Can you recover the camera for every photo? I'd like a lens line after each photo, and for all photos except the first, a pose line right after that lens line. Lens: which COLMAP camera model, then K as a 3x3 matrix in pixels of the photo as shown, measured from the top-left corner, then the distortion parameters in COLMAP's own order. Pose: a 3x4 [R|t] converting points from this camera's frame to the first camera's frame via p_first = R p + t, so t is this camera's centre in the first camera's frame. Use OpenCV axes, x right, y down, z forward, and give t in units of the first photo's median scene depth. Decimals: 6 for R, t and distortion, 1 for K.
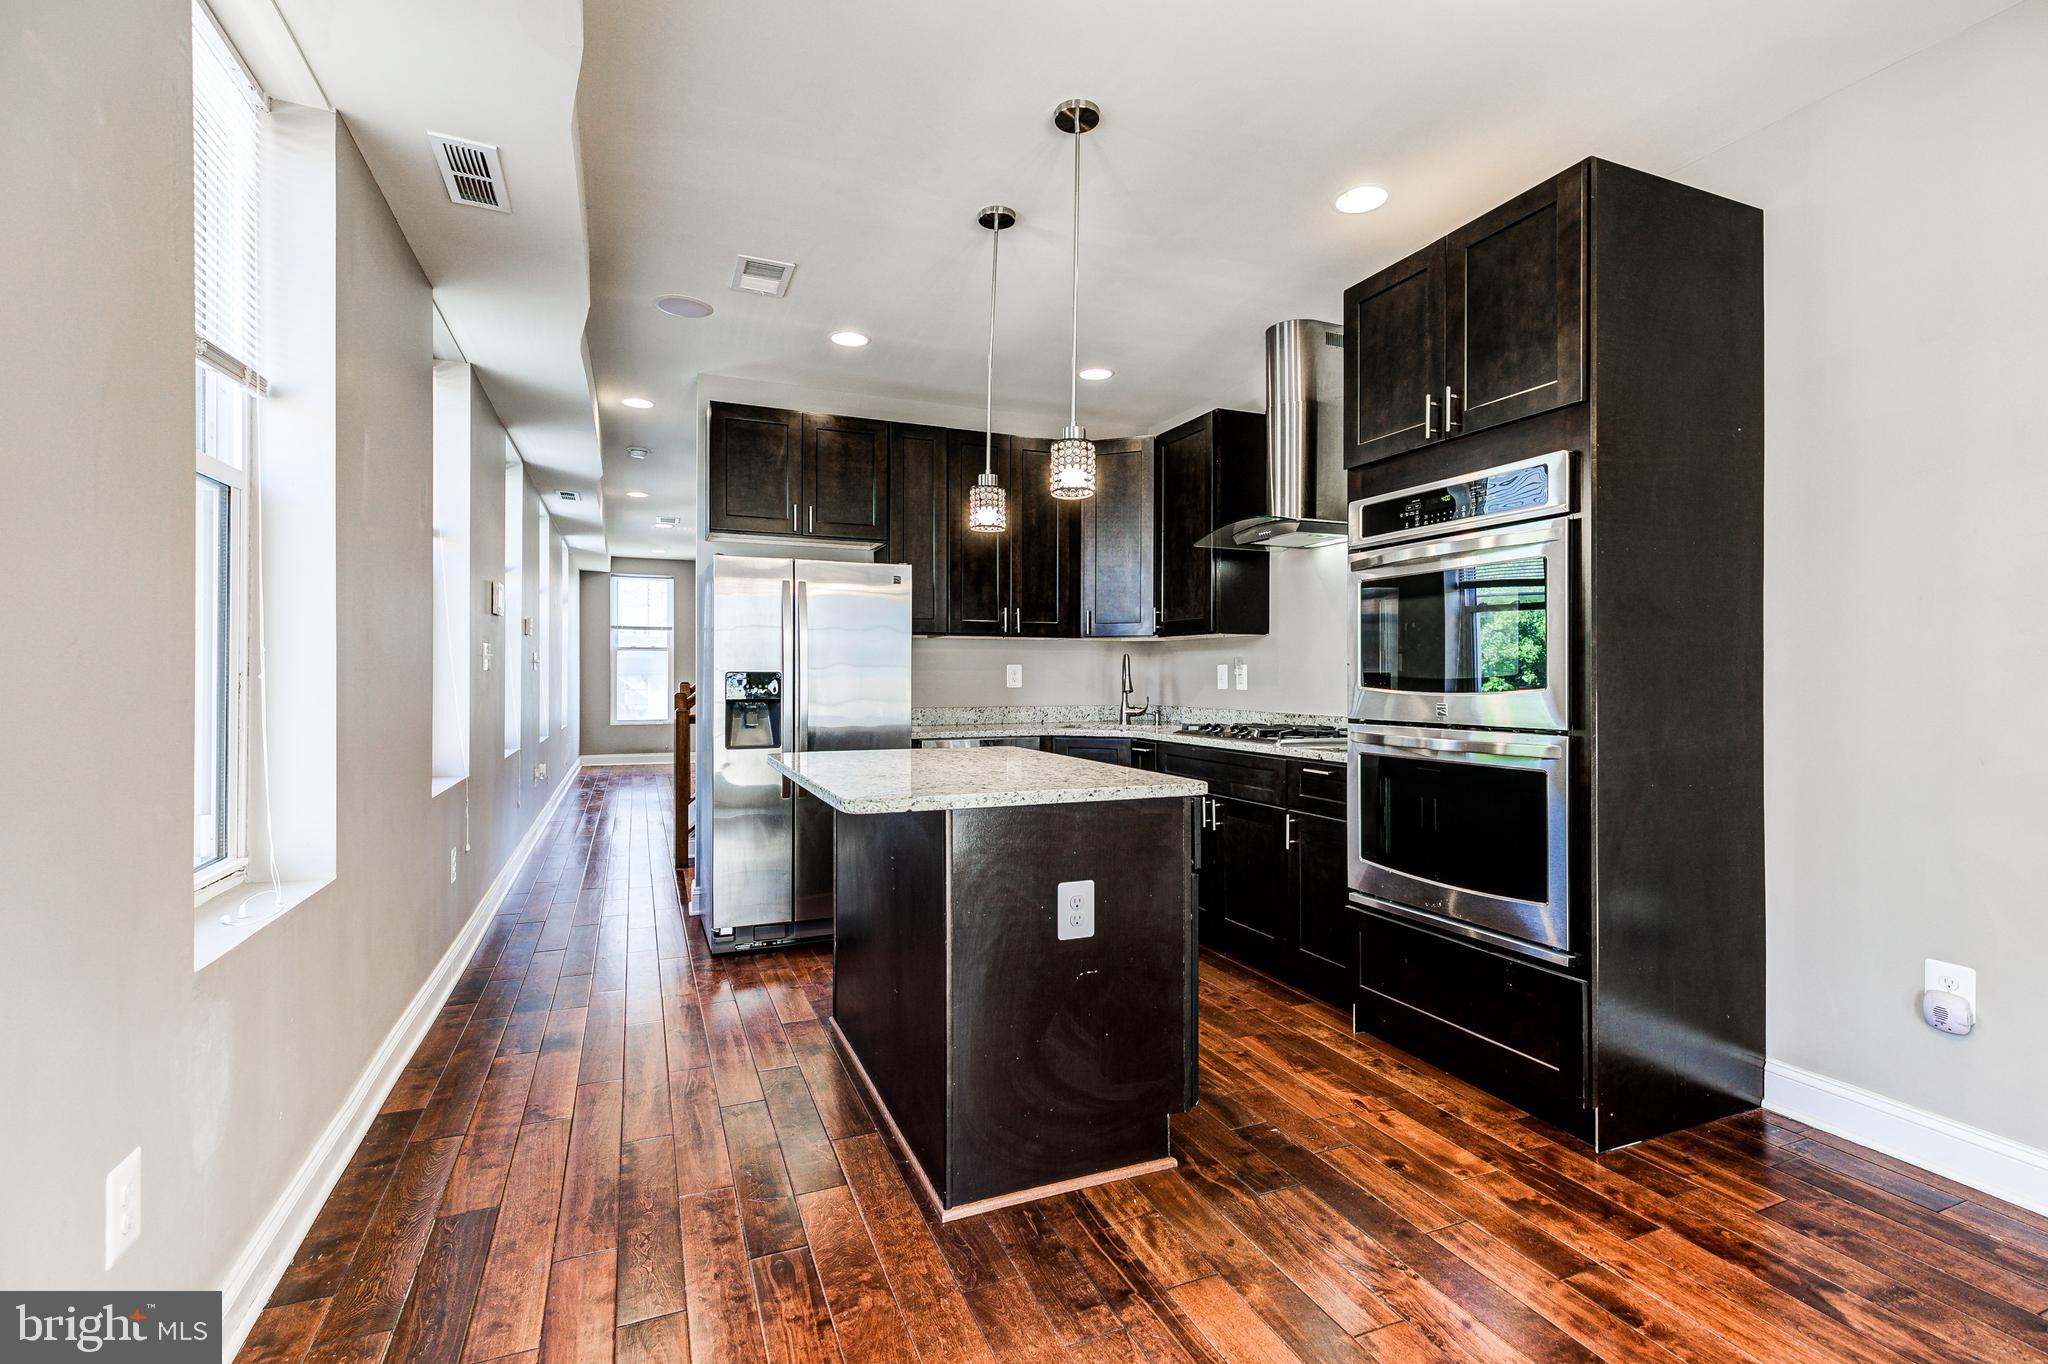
lens RADIAL K [[928.0, 0, 1027.4], [0, 928.0, 677.5], [0, 0, 1]] dist [0.009645, 0.000206]
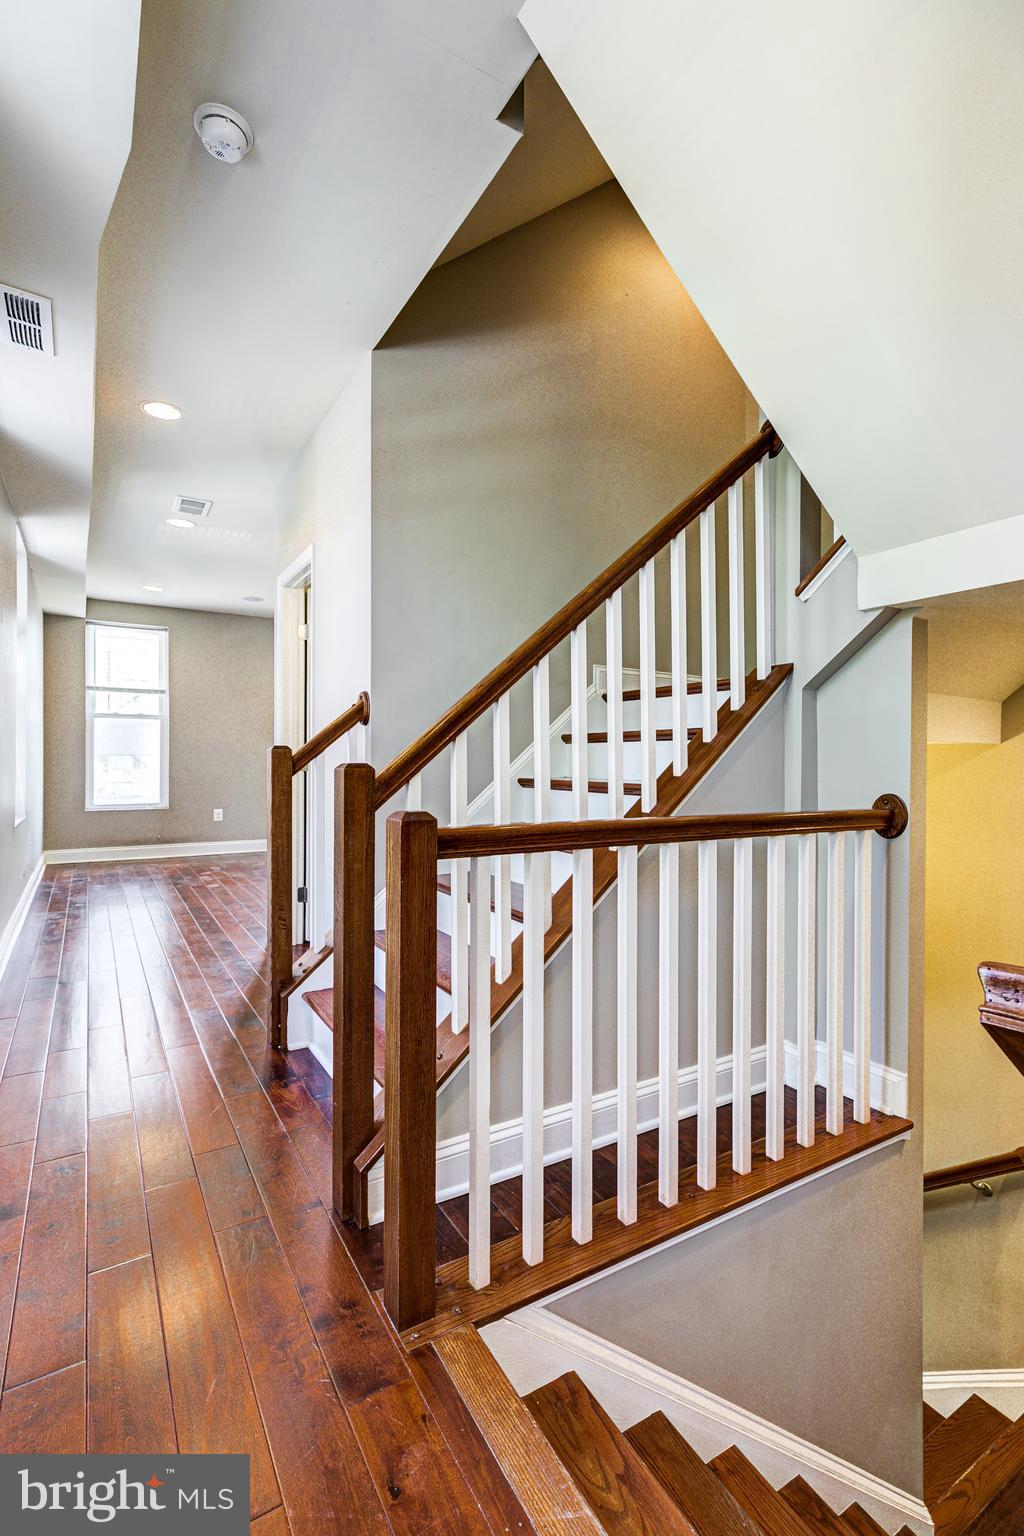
lens RADIAL K [[696.0, 0, 504.6], [0, 696.0, 760.9], [0, 0, 1]] dist [0.009645, 0.000206]
pose [[0.990260, 0.002667, 0.139202, -0.486899], [-0.002732, 0.999996, 0.000282, 0.021225], [-0.139201, -0.000659, 0.990264, 0.989867]]
